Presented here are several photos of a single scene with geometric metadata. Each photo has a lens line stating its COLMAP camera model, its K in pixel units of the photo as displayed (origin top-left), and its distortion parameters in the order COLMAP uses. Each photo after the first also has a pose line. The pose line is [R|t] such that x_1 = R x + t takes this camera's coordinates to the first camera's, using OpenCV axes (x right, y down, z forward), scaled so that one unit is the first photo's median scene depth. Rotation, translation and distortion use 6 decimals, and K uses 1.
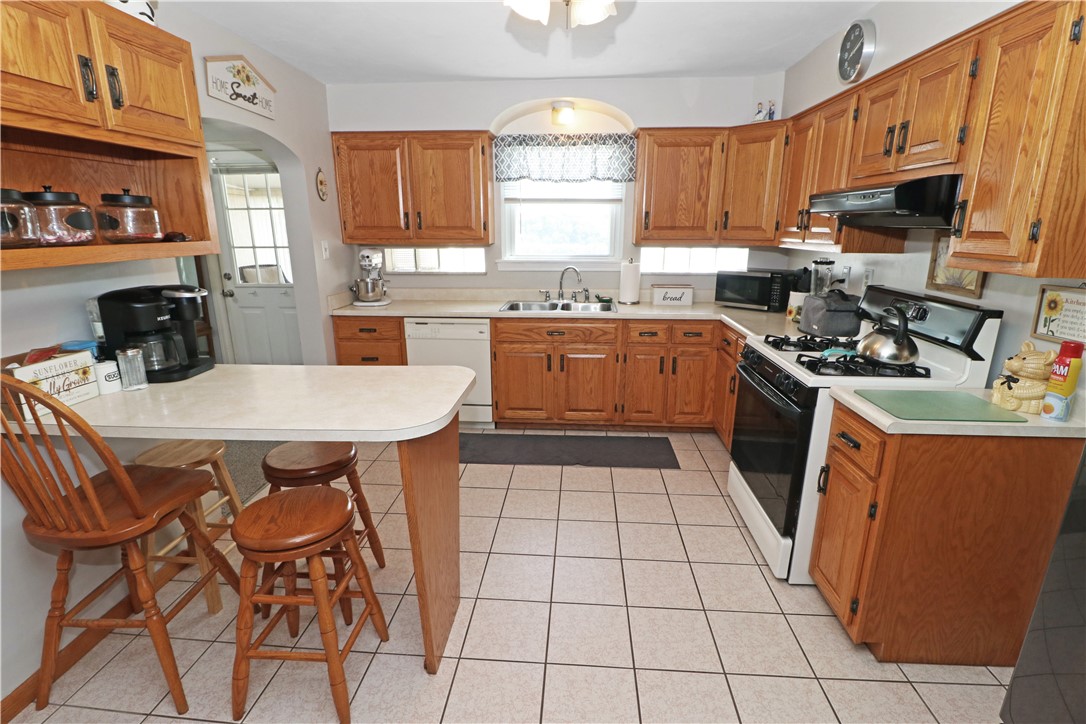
lens RADIAL K [[515.5, 0, 536.3], [0, 515.5, 365.4], [0, 0, 1]] dist [-0.007250, -0.009682]
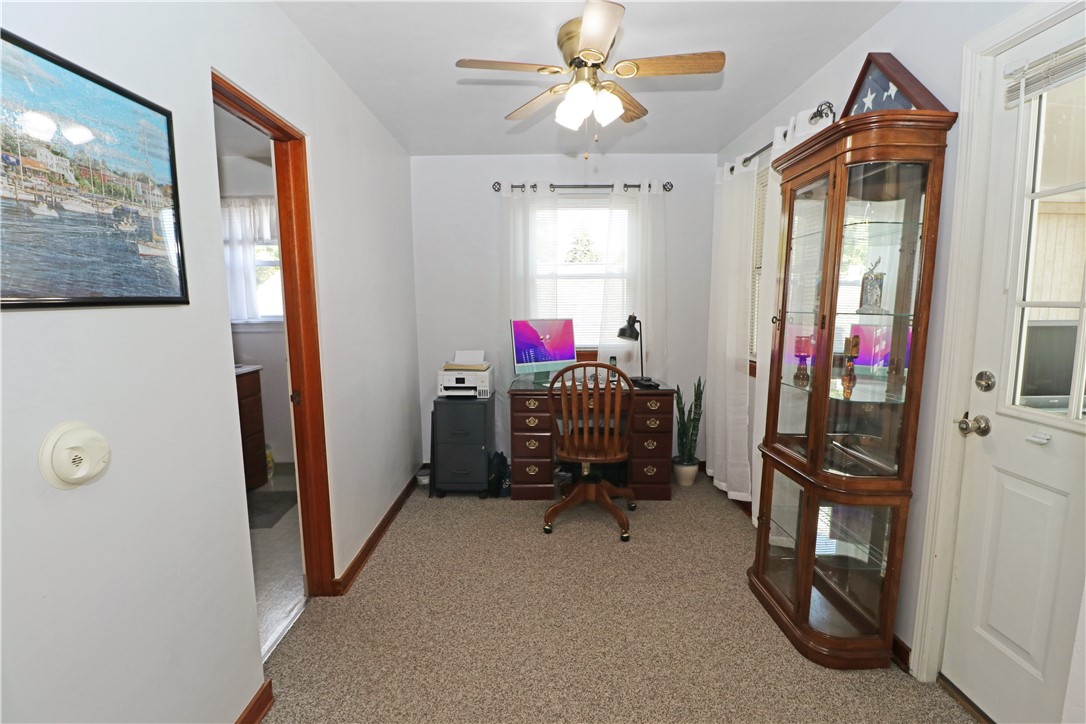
lens RADIAL K [[500.2, 0, 545.2], [0, 500.2, 366.9], [0, 0, 1]] dist [-0.015371, -0.004445]
pose [[0.096833, 0.129508, -0.986839, -0.343131], [-0.249799, 0.962925, 0.101858, -0.169580], [0.963444, 0.236648, 0.125594, 0.783231]]
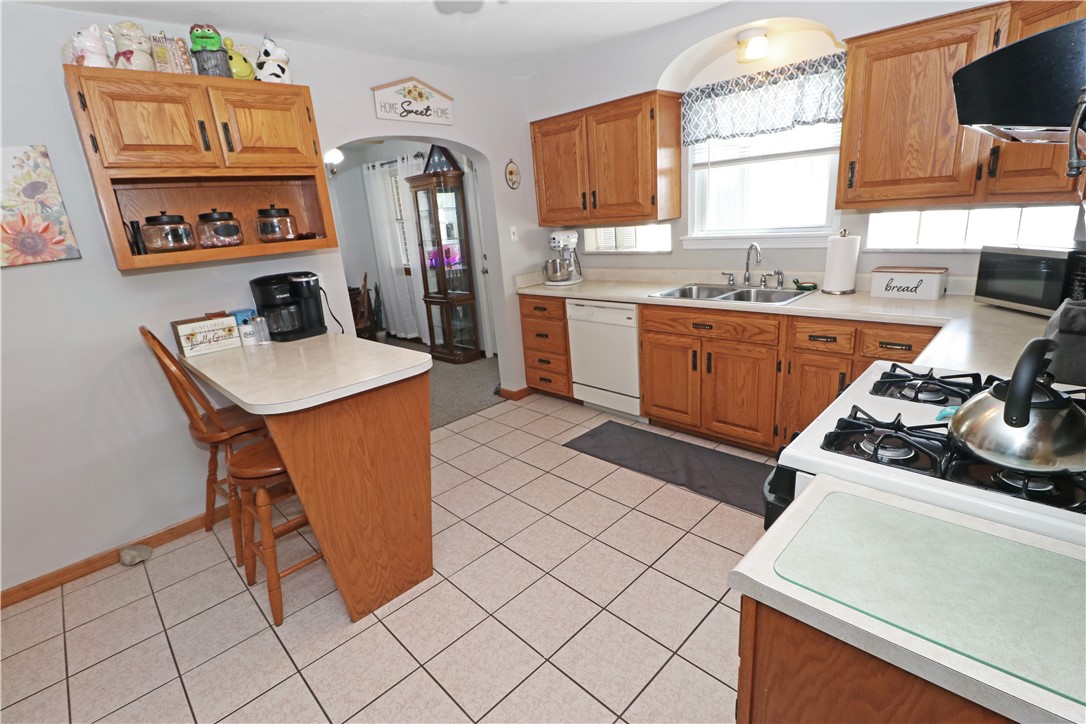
lens RADIAL K [[500.2, 0, 537.8], [0, 500.2, 365.1], [0, 0, 1]] dist [-0.015371, -0.004445]
pose [[0.749595, 0.133045, -0.648388, 0.361298], [-0.093894, 0.991058, 0.094809, -0.050669], [0.655203, -0.010188, 0.755384, 0.215834]]
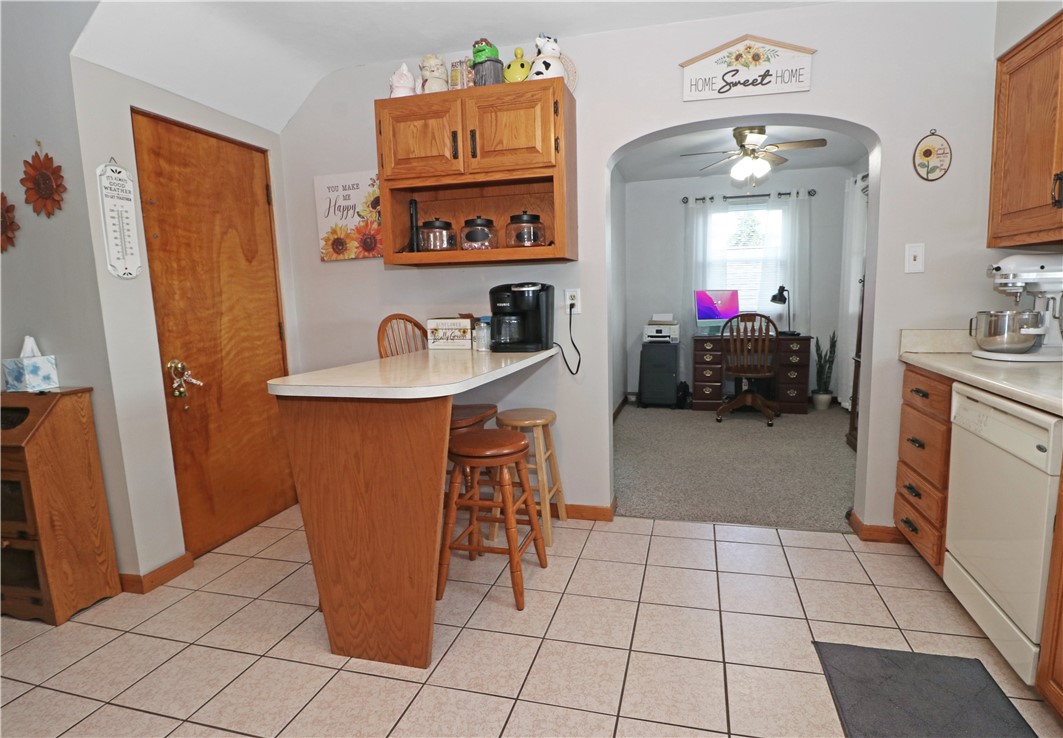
lens RADIAL K [[553.0, 0, 551.6], [0, 553.0, 371.9], [0, 0, 1]] dist [-0.011413, -0.003748]
pose [[-0.166252, 0.142547, -0.975726, 0.344363], [-0.229795, 0.956652, 0.178914, -0.107334], [0.958934, 0.253962, -0.126289, 0.684446]]
